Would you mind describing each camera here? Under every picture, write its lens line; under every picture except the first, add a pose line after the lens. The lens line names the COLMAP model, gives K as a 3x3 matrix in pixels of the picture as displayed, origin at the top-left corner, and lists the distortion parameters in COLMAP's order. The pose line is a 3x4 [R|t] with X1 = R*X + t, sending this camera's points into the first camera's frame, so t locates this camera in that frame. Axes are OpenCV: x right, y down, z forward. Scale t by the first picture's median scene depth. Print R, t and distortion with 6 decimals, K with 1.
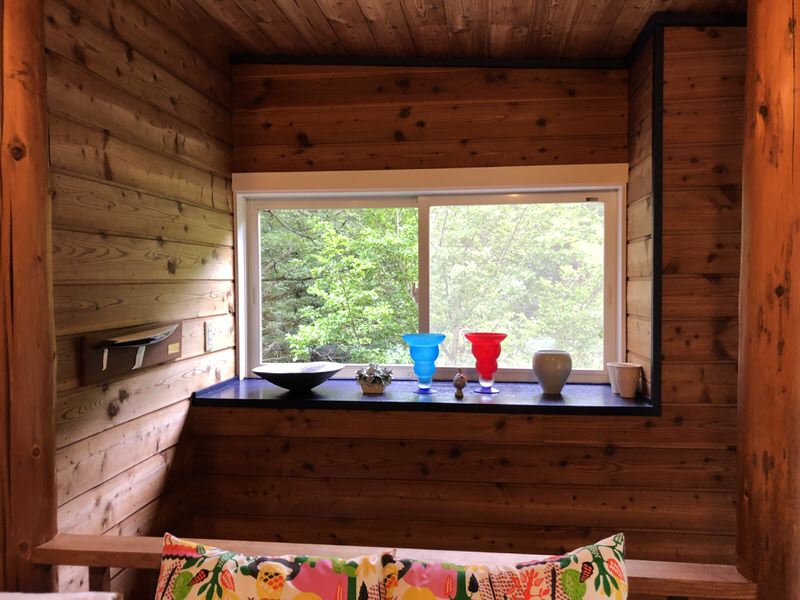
lens RADIAL K [[669.9, 0, 391.4], [0, 669.9, 301.5], [0, 0, 1]] dist [0.014920, 0.012999]
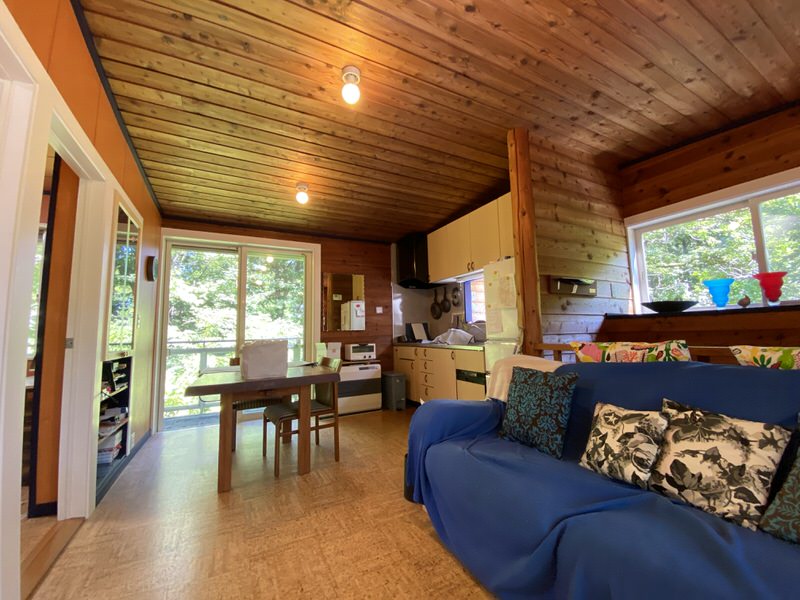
lens RADIAL K [[329.3, 0, 400.9], [0, 329.3, 295.9], [0, 0, 1]] dist [-0.001760, -0.001213]
pose [[0.602281, -0.089130, -0.793293, 0.196022], [0.000654, 0.993802, -0.111162, 0.234550], [0.798284, 0.066432, 0.598606, -0.237027]]
